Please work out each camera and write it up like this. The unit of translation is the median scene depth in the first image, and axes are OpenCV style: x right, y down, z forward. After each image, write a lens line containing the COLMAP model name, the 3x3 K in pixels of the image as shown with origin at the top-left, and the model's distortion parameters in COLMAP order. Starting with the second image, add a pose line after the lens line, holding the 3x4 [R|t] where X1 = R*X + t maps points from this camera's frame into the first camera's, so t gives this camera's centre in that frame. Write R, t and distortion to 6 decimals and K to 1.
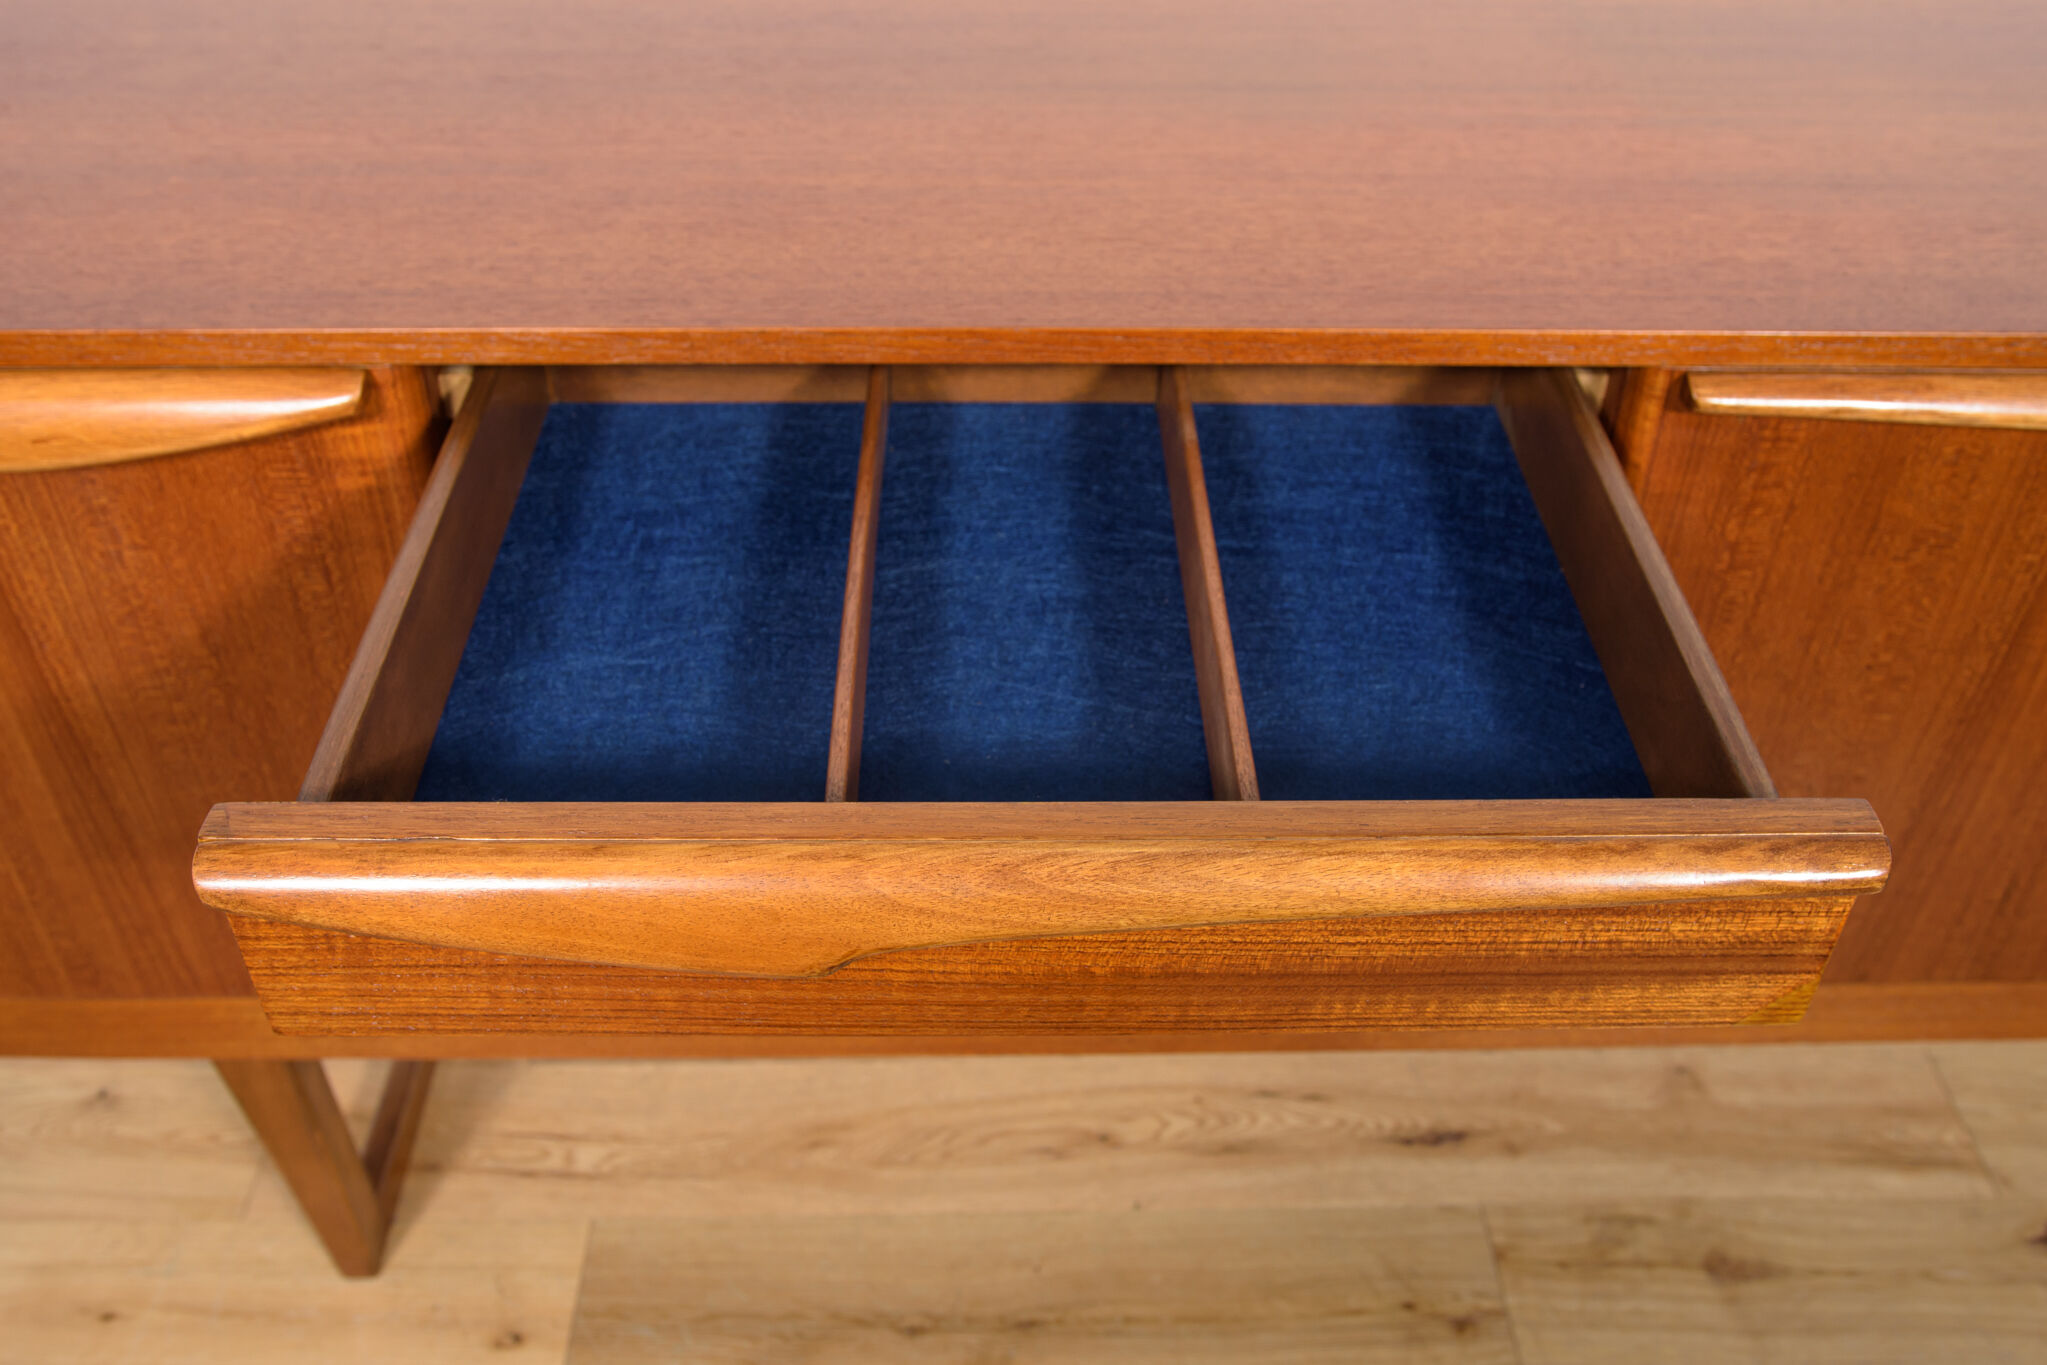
lens RADIAL K [[1865.7, 0, 1028.3], [0, 1865.7, 689.9], [0, 0, 1]] dist [-0.041464, 0.022349]
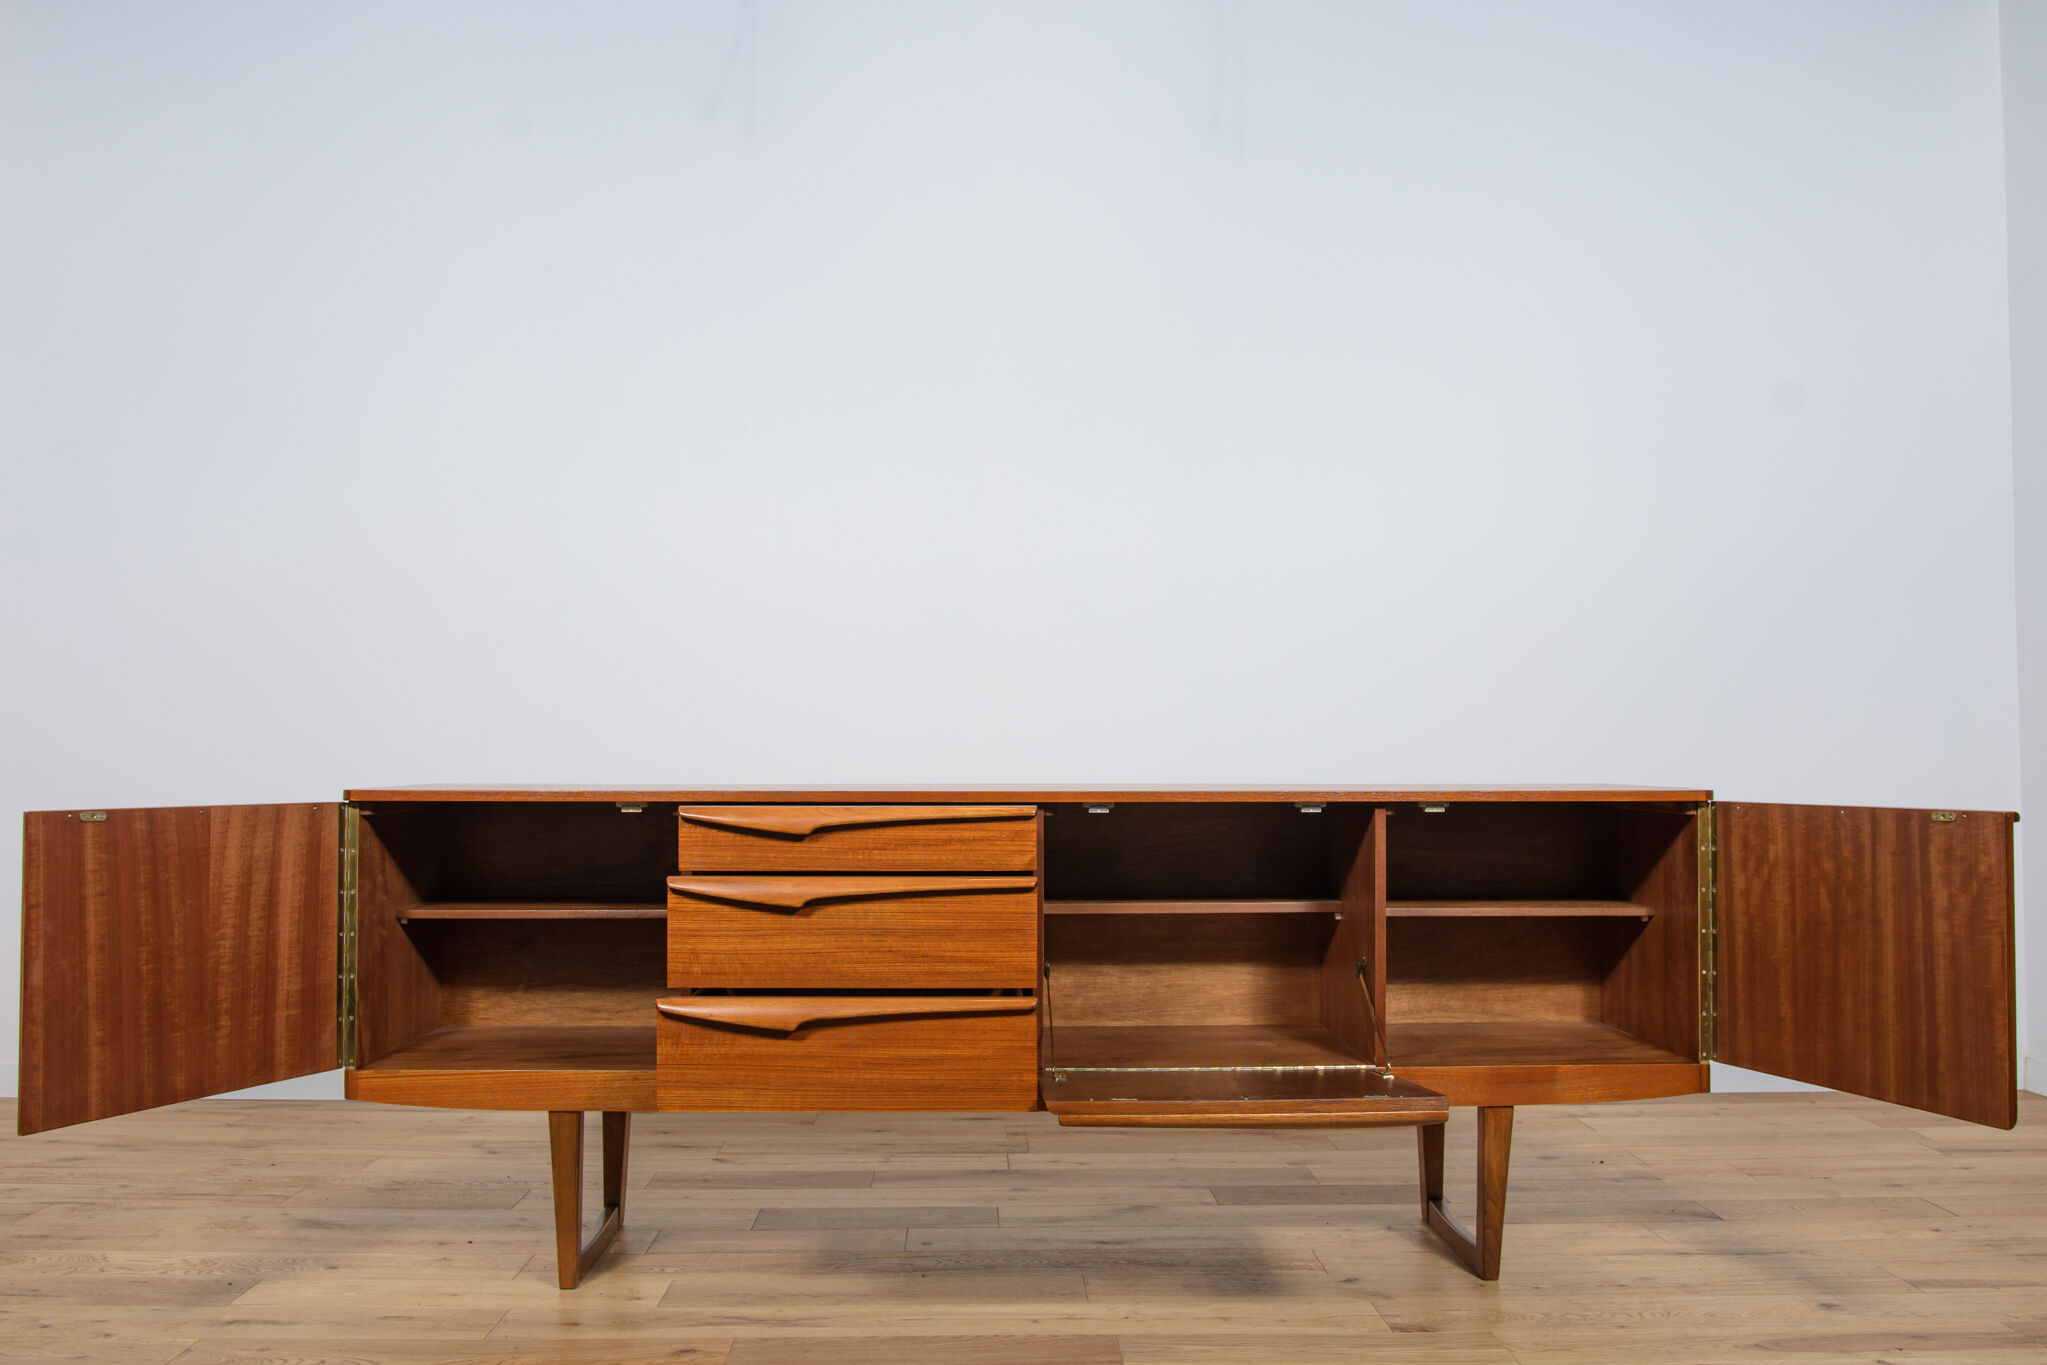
lens RADIAL K [[1781.4, 0, 1015.2], [0, 1781.4, 661.4], [0, 0, 1]] dist [-0.060505, 0.029486]
pose [[0.999884, -0.015222, 0.000403, 0.184047], [0.011552, 0.741017, -0.671387, 1.186288], [0.009921, 0.671314, 0.741107, -1.059943]]
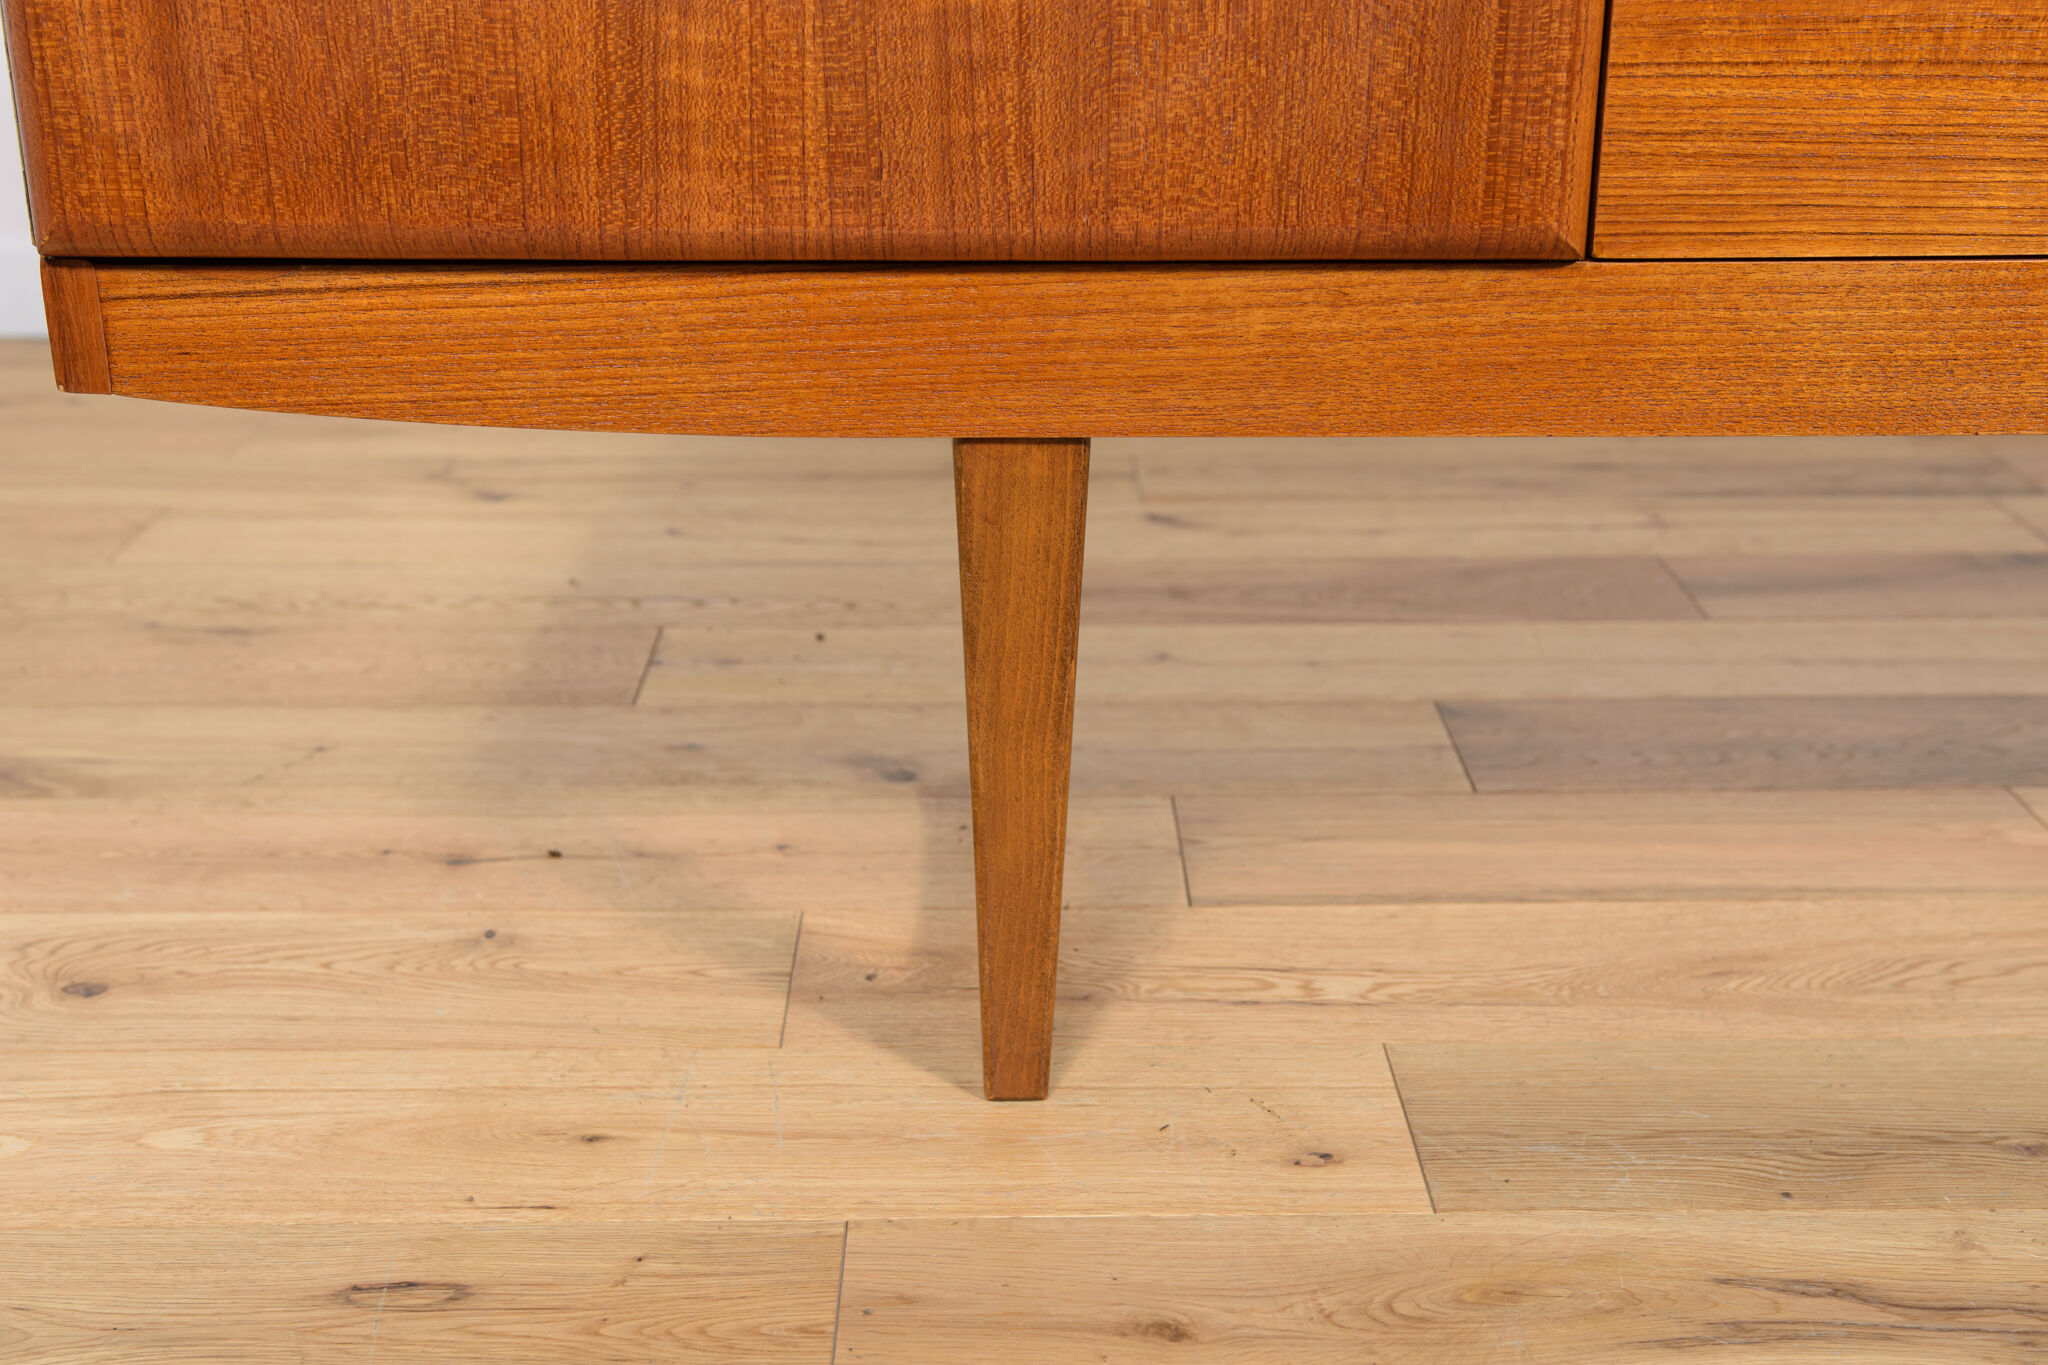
lens RADIAL K [[2709.8, 0, 995.4], [0, 2709.8, 725.6], [0, 0, 1]] dist [0.082161, 0.000000]
pose [[0.999834, -0.009393, -0.015586, -0.355119], [0.003694, 0.943418, -0.331585, 0.490468], [0.017818, 0.331473, 0.943297, 0.166184]]
